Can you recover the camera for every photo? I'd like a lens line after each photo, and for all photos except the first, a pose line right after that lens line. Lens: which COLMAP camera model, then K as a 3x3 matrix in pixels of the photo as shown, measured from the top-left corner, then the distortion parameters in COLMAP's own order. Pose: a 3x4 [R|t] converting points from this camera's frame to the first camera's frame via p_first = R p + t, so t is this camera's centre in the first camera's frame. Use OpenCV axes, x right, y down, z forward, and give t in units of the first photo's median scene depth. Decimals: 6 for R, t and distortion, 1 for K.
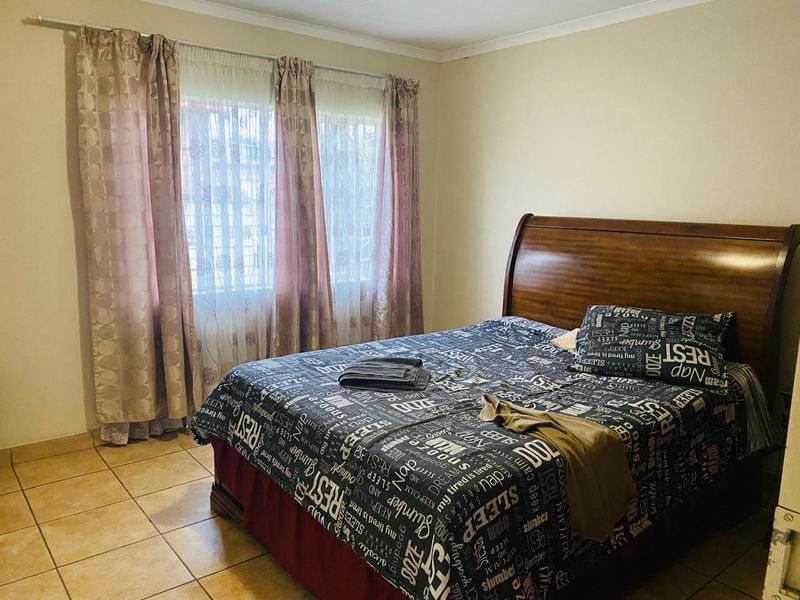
lens RADIAL K [[603.4, 0, 399.0], [0, 603.4, 301.3], [0, 0, 1]] dist [0.012855, -0.018727]
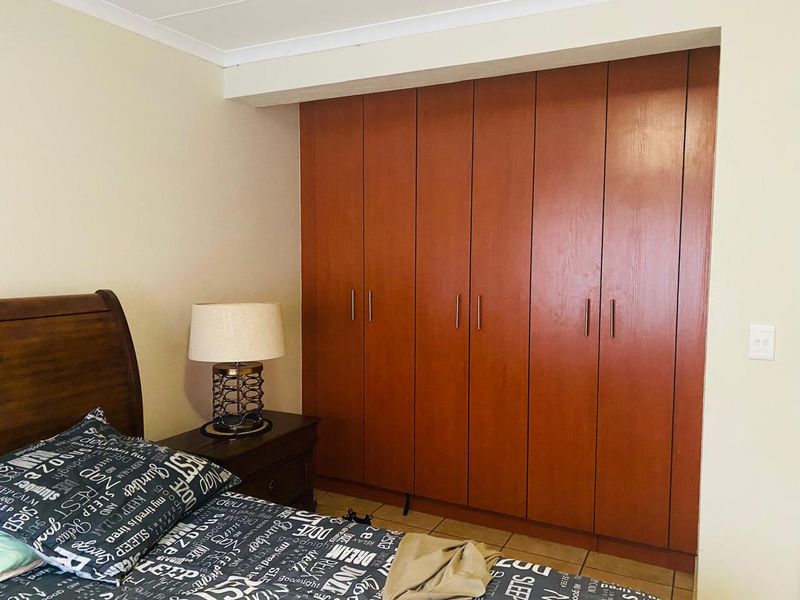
lens RADIAL K [[603.4, 0, 399.4], [0, 603.4, 301.2], [0, 0, 1]] dist [0.012855, -0.018727]
pose [[-0.399595, -0.087891, 0.912469, -0.318103], [0.147381, 0.976284, 0.158580, -0.196427], [-0.904767, 0.197848, -0.377165, 1.003453]]
